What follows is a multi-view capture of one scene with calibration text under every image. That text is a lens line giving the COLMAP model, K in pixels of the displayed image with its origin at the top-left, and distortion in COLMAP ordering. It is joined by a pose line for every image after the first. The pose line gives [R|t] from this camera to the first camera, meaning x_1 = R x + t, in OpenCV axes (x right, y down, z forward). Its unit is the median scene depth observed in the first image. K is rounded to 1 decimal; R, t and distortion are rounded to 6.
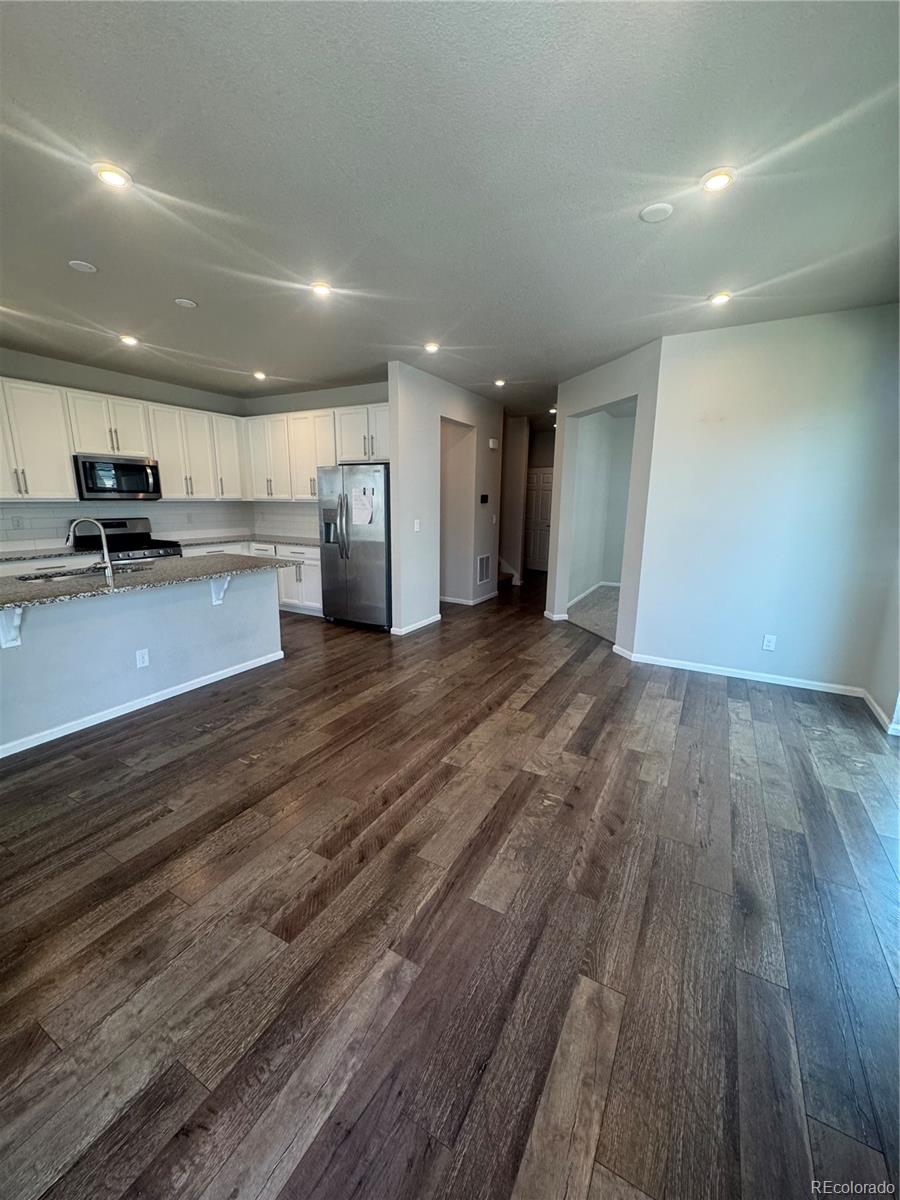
lens RADIAL K [[475.6, 0, 449.0], [0, 475.6, 599.0], [0, 0, 1]] dist [-0.001510, -0.000028]
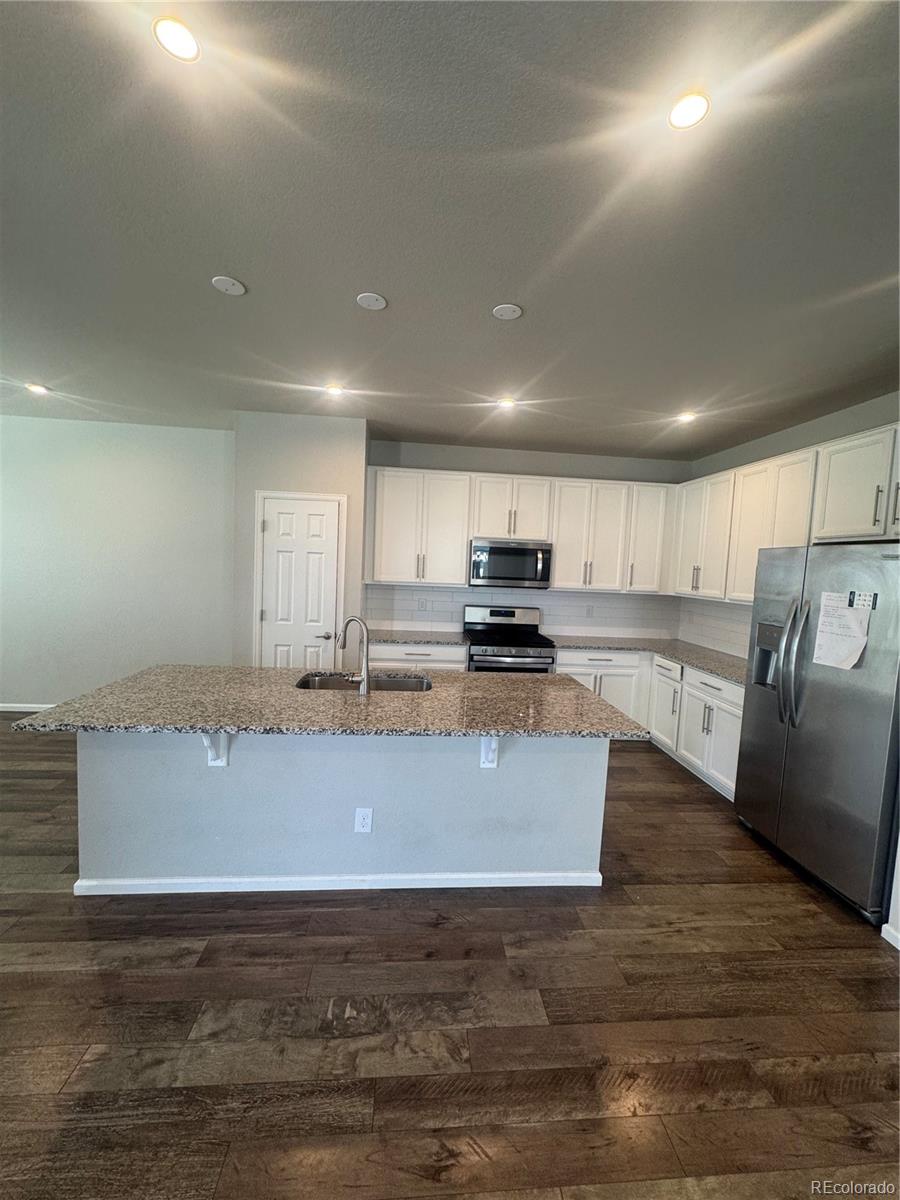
lens RADIAL K [[475.6, 0, 449.0], [0, 475.6, 599.0], [0, 0, 1]] dist [-0.001510, -0.000028]
pose [[0.562498, 0.076046, -0.823294, -0.015233], [-0.209367, 0.976408, -0.052856, -0.113774], [0.799851, 0.202102, 0.565149, 0.400909]]
